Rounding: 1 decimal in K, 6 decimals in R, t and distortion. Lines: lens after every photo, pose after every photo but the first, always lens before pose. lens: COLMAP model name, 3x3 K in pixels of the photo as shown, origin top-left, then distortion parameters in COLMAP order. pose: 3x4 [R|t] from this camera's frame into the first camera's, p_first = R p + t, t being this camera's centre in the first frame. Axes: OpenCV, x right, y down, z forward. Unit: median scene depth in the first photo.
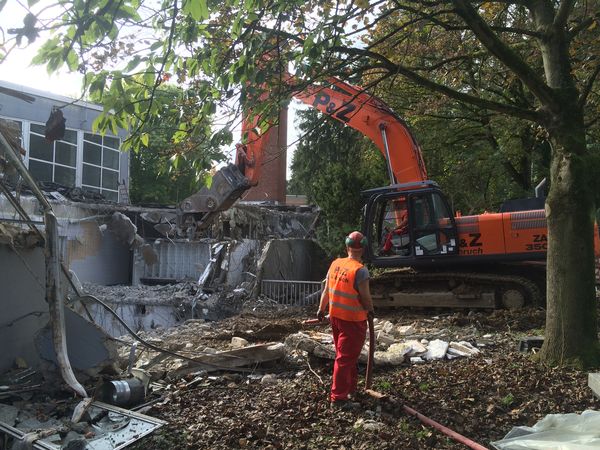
lens RADIAL K [[496.2, 0, 303.3], [0, 496.2, 224.9], [0, 0, 1]] dist [0.070506, -0.090603]
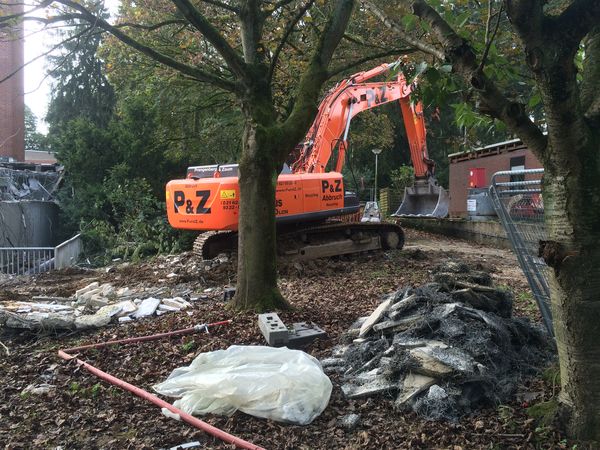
lens RADIAL K [[496.2, 0, 298.4], [0, 496.2, 222.8], [0, 0, 1]] dist [0.070506, -0.090603]
pose [[0.911576, -0.019755, 0.410656, 0.131983], [-0.009690, 0.997535, 0.069496, -0.000157], [-0.411017, -0.067330, 0.909138, -0.057136]]
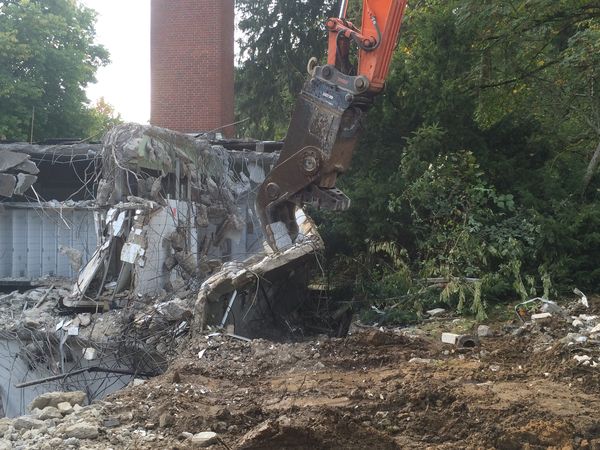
lens RADIAL K [[674.6, 0, 302.7], [0, 674.6, 224.7], [0, 0, 1]] dist [0.047564, 0.000000]
pose [[0.994232, -0.015795, 0.106084, -0.138444], [0.009914, 0.998396, 0.055741, 0.042170], [-0.106794, -0.054368, 0.992794, 0.774156]]
